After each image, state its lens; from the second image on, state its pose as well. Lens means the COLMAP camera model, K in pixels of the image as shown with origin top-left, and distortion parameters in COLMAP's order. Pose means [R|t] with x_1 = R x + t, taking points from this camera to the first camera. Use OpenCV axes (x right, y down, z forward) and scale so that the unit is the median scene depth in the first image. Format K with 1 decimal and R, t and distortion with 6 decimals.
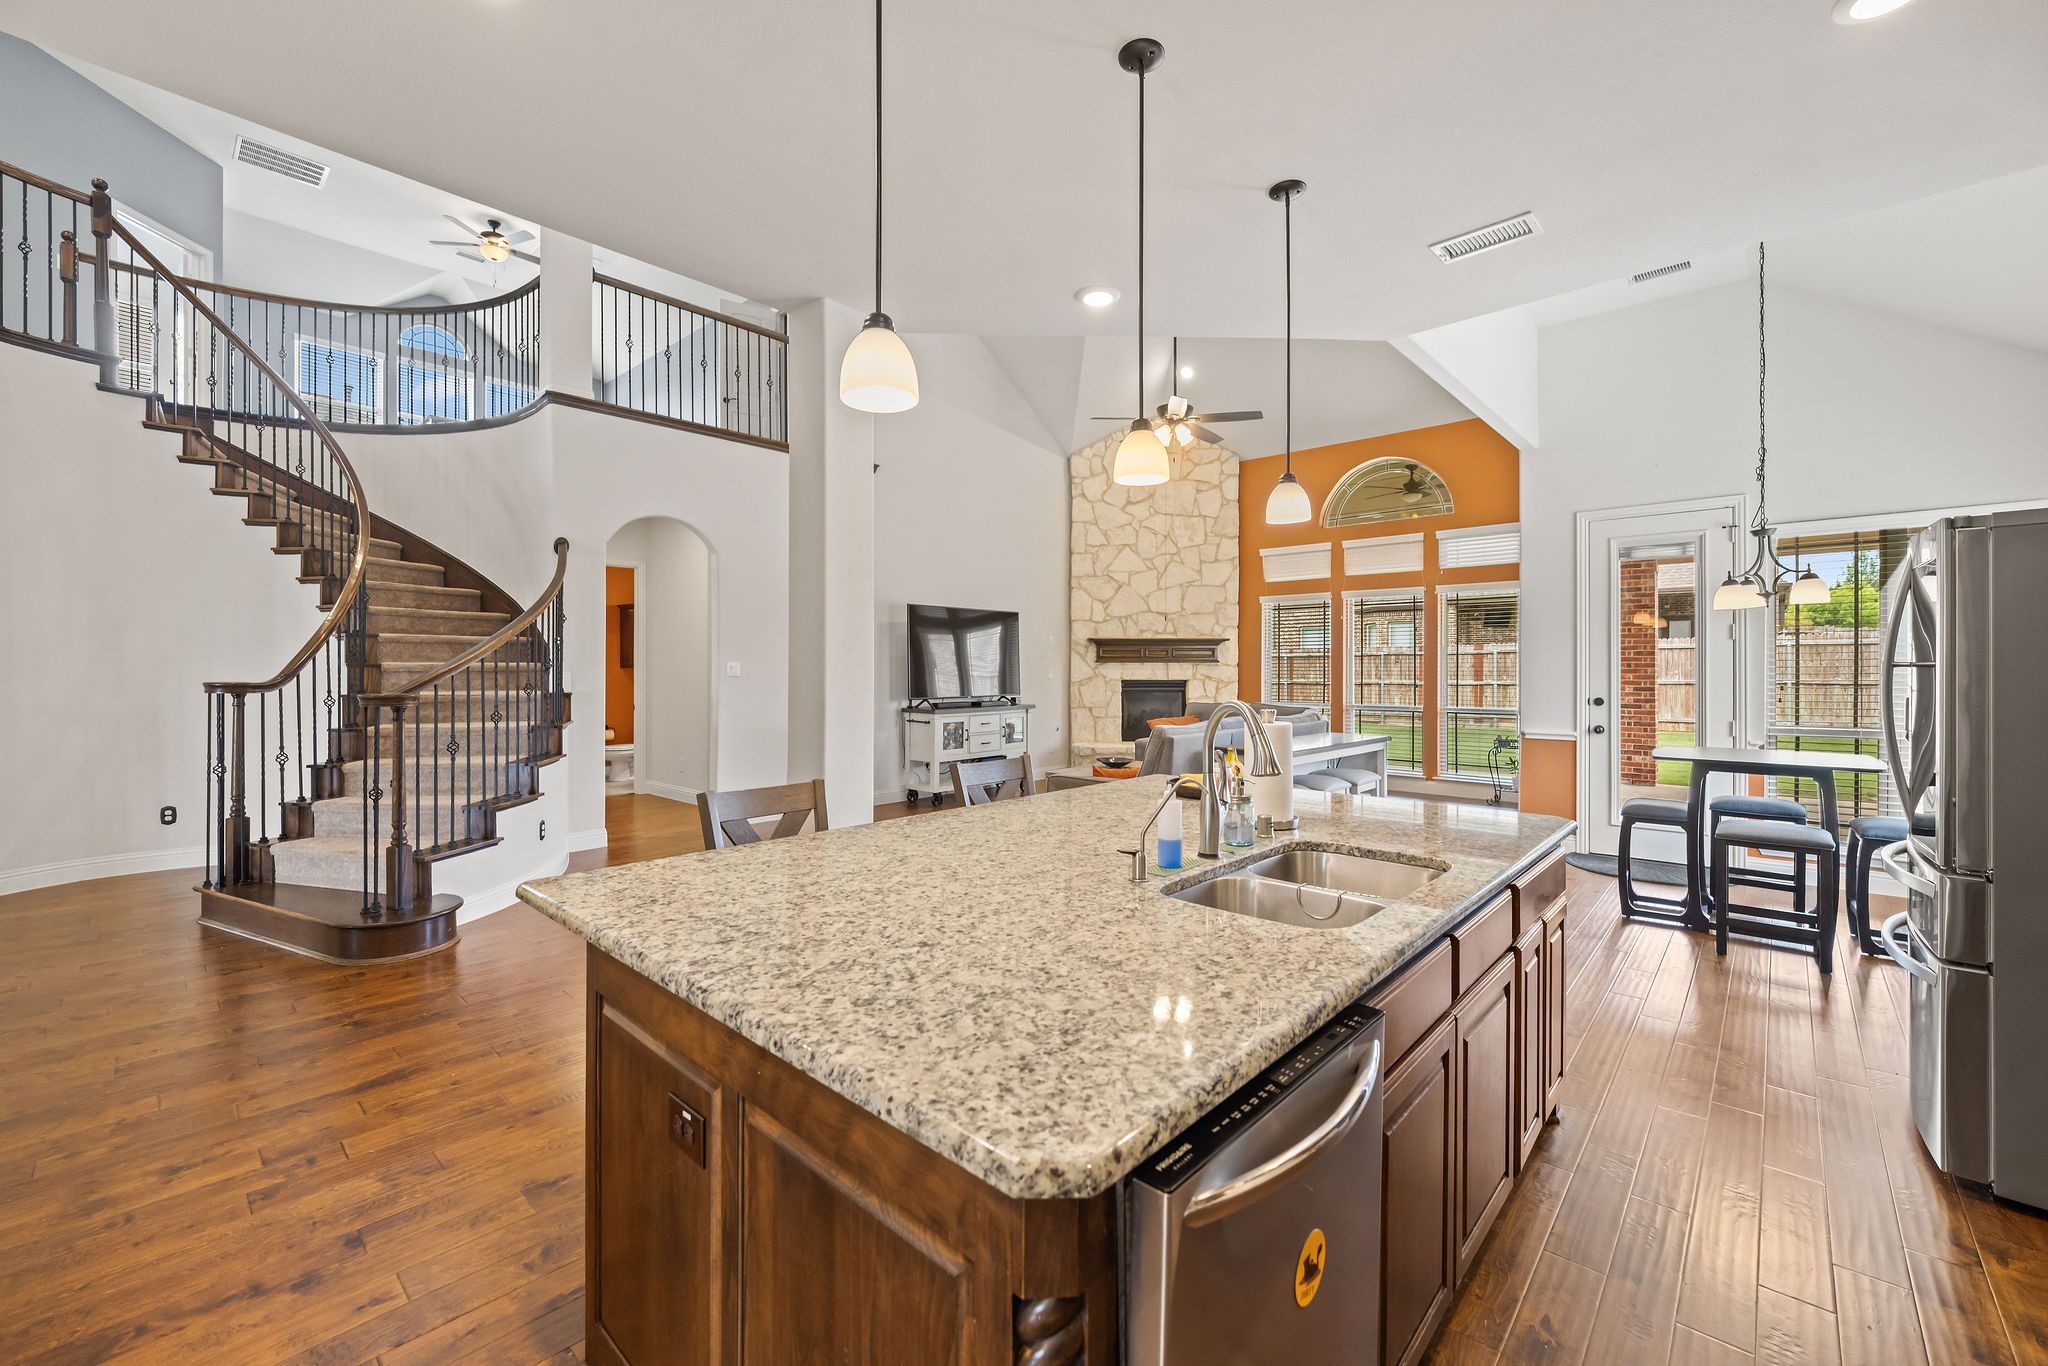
lens RADIAL K [[813.5, 0, 1025.8], [0, 813.5, 672.0], [0, 0, 1]] dist [-0.007778, 0.000714]
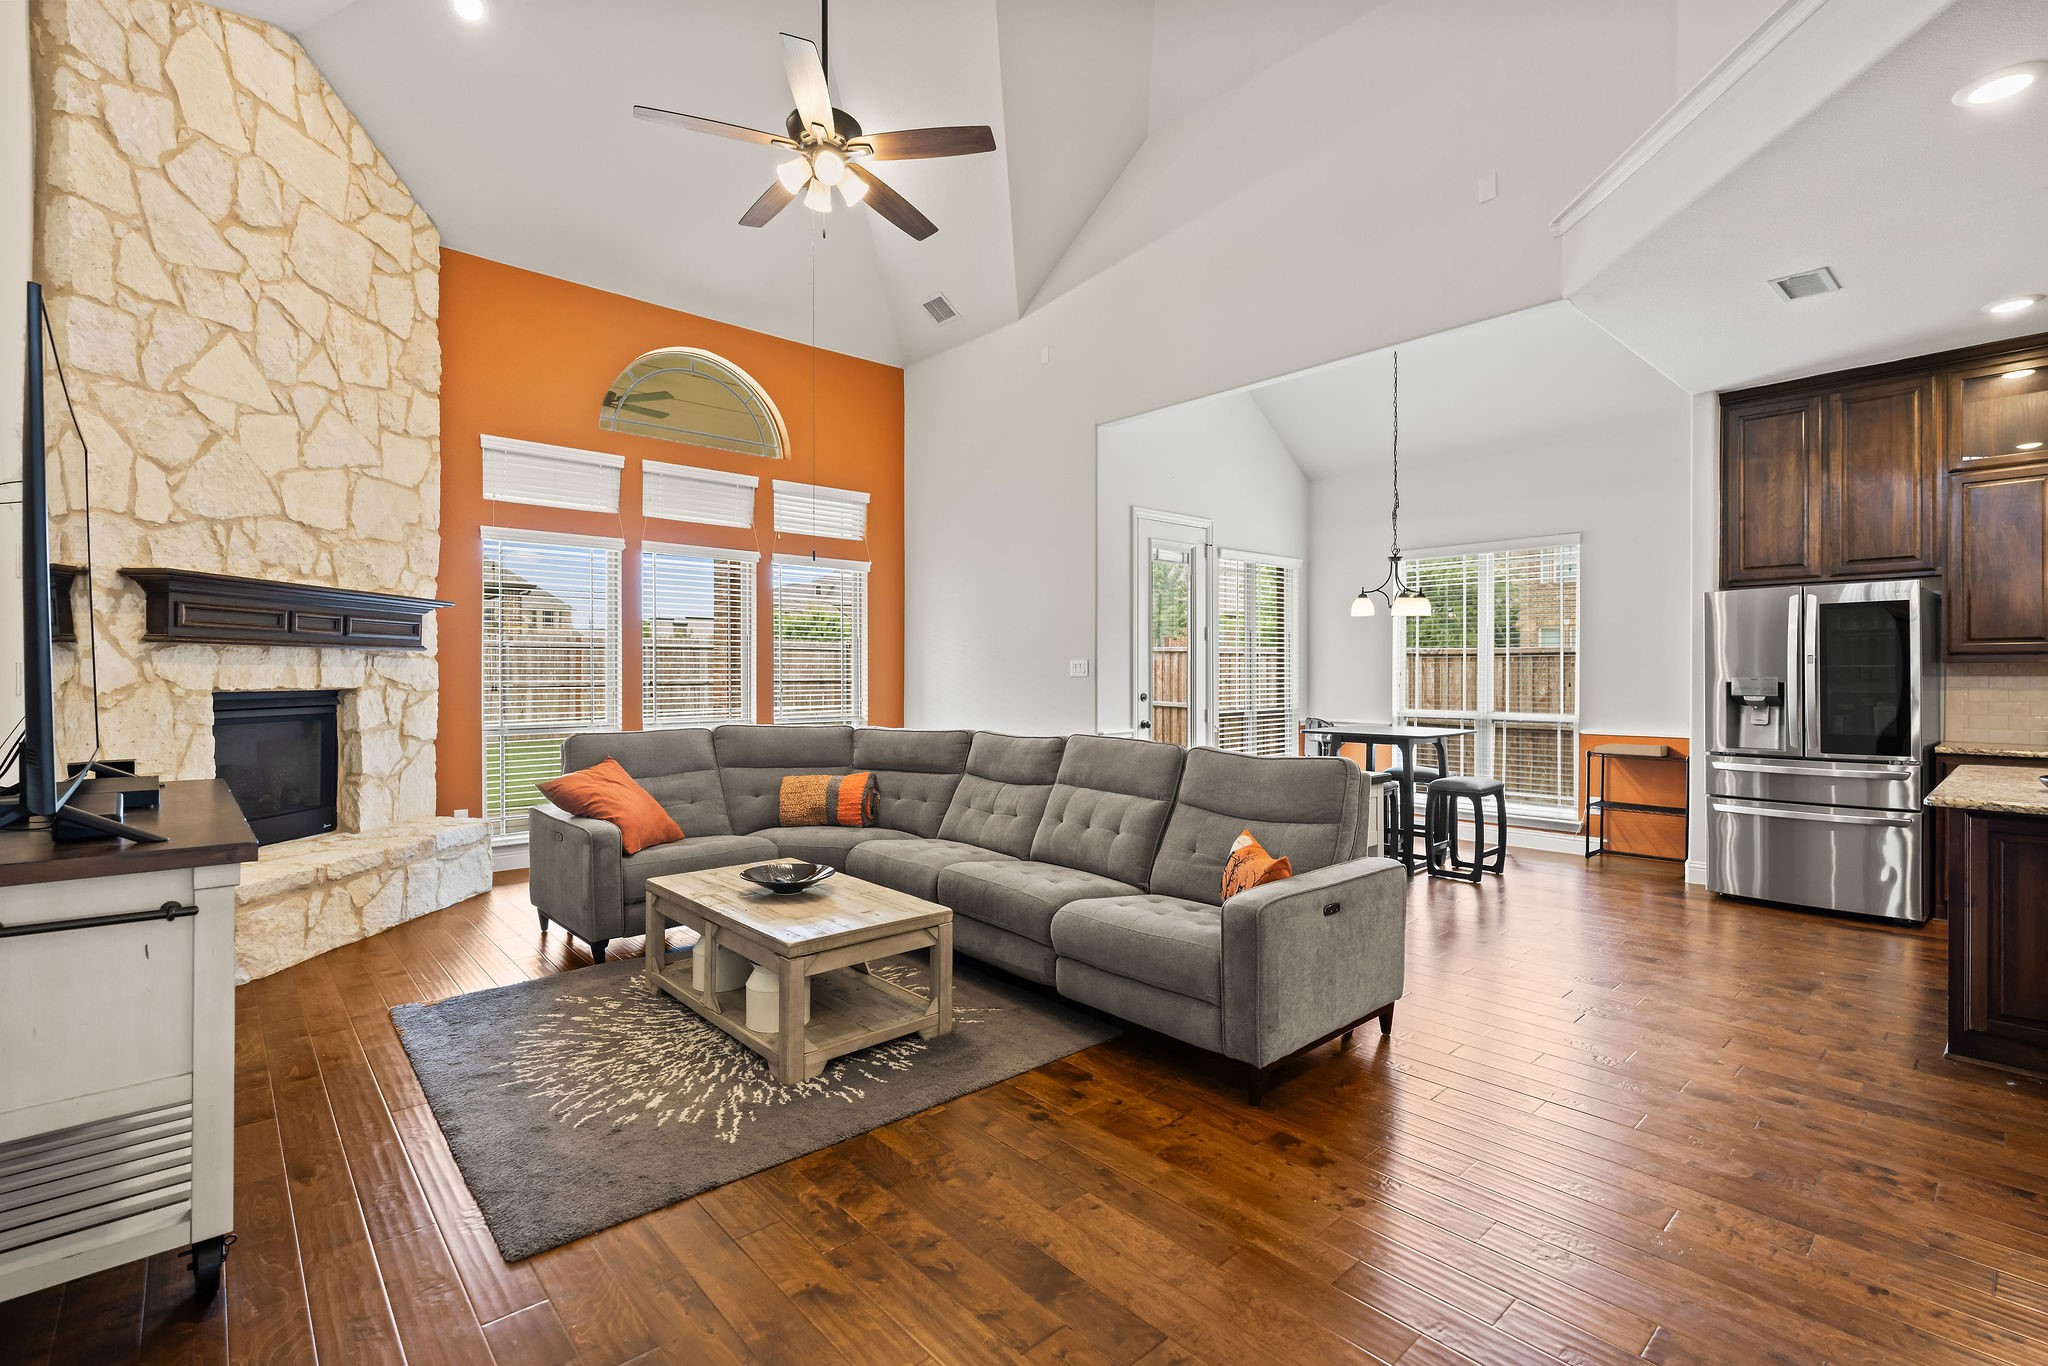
lens RADIAL K [[923.6, 0, 1005.6], [0, 923.6, 676.2], [0, 0, 1]] dist [-0.006842, 0.003426]
pose [[0.108749, -0.002368, 0.994066, -0.277855], [0.005716, 0.999982, 0.001757, 0.004407], [-0.994053, 0.005491, 0.108760, 0.651063]]
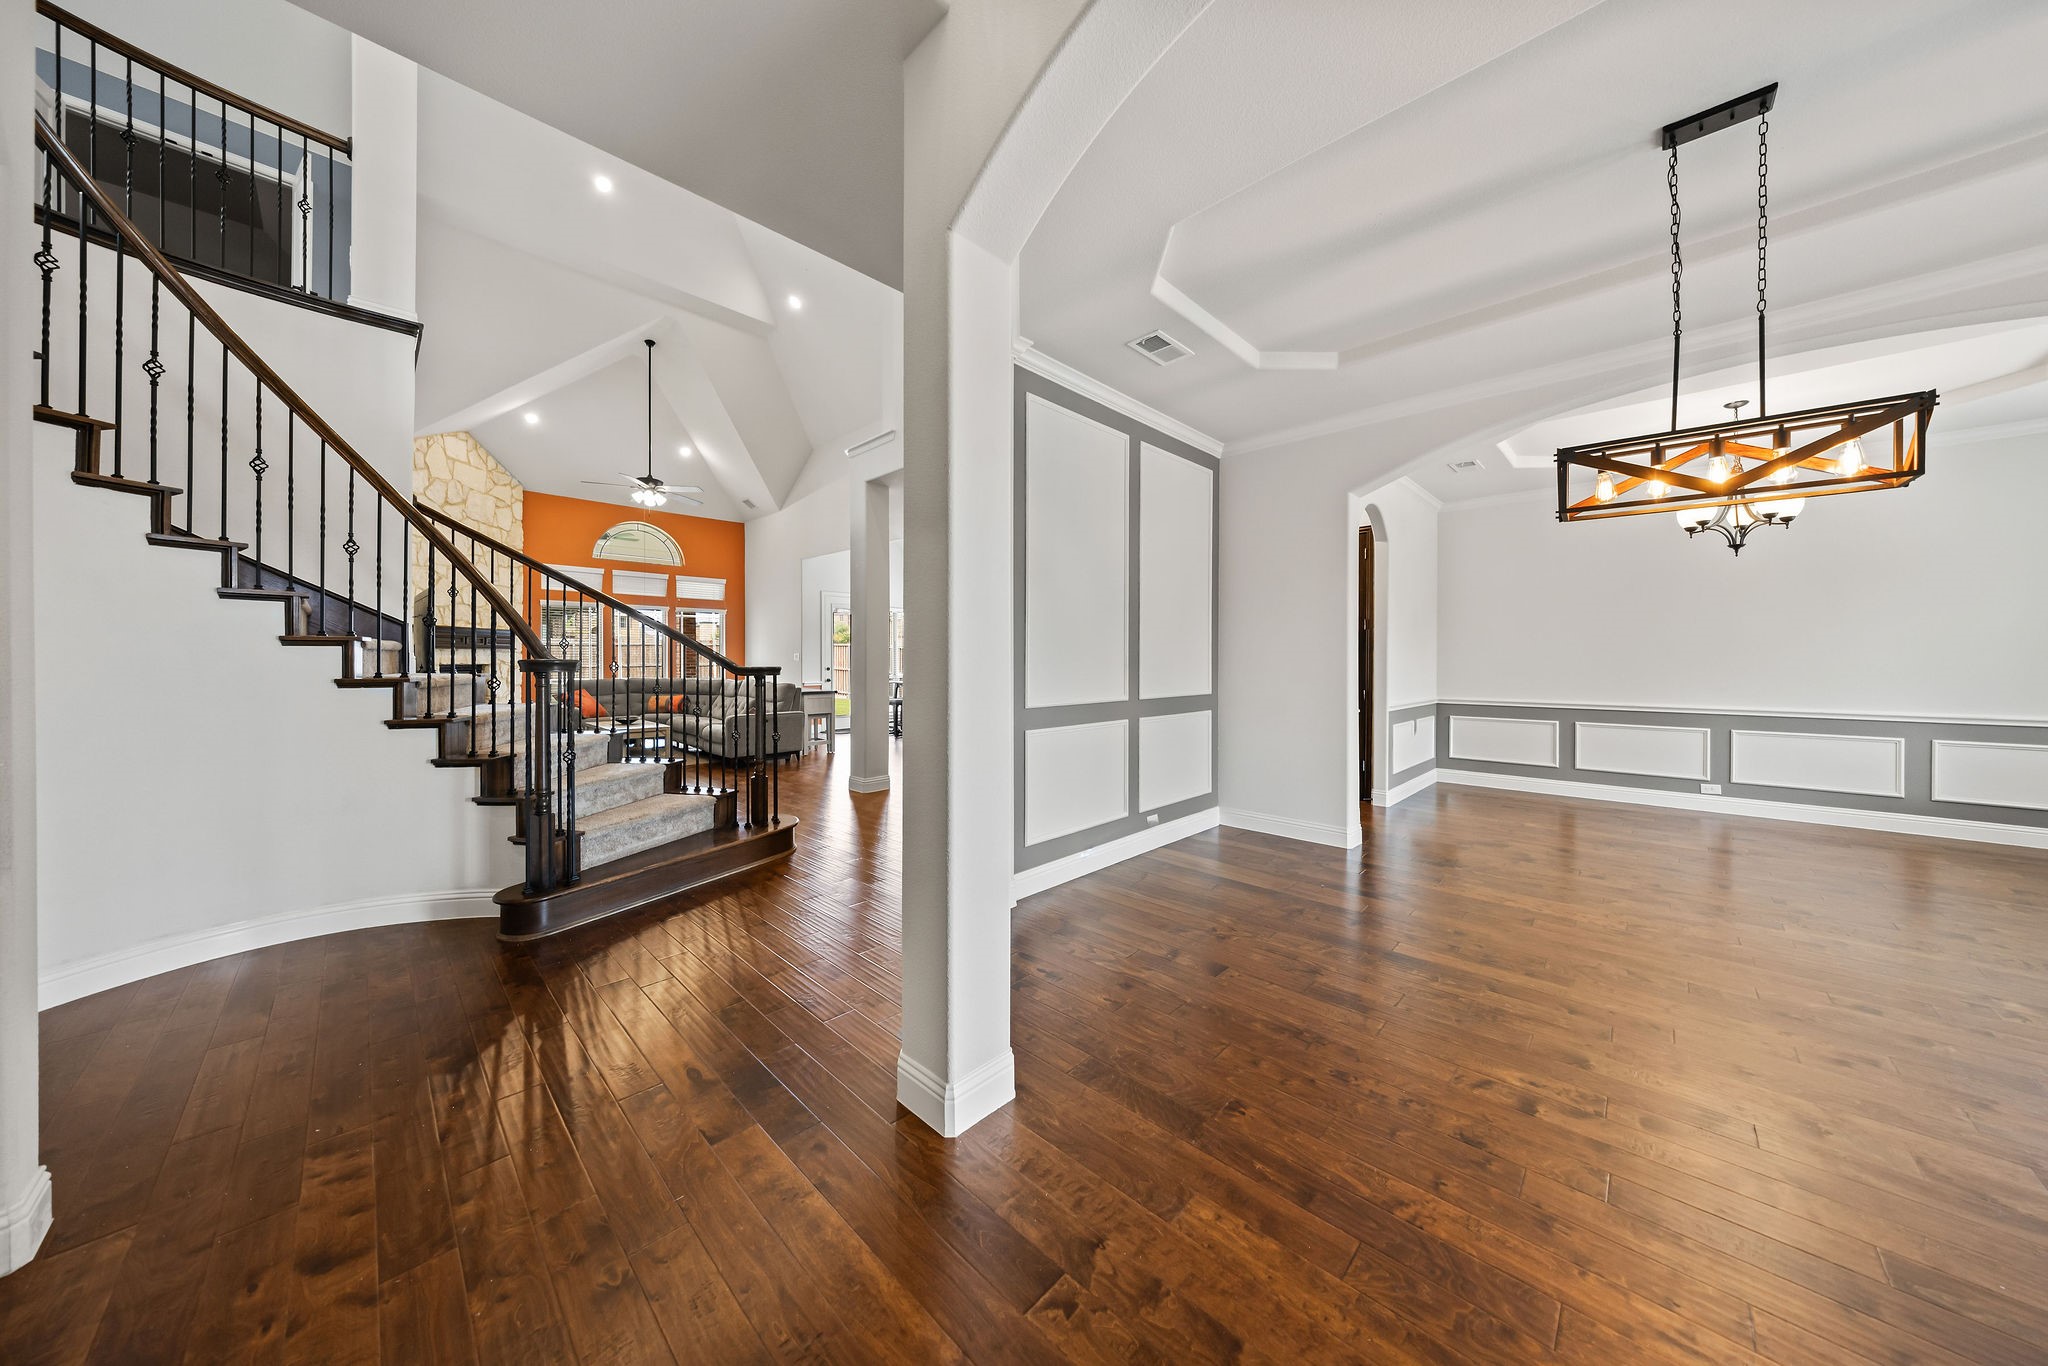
lens RADIAL K [[657.4, 0, 1026.2], [0, 657.4, 665.4], [0, 0, 1]] dist [-0.006740, -0.000484]
pose [[0.018291, -0.010210, 0.999781, -0.802809], [0.002725, 0.999945, 0.010162, 0.004435], [-0.999829, 0.002539, 0.018318, 0.219768]]
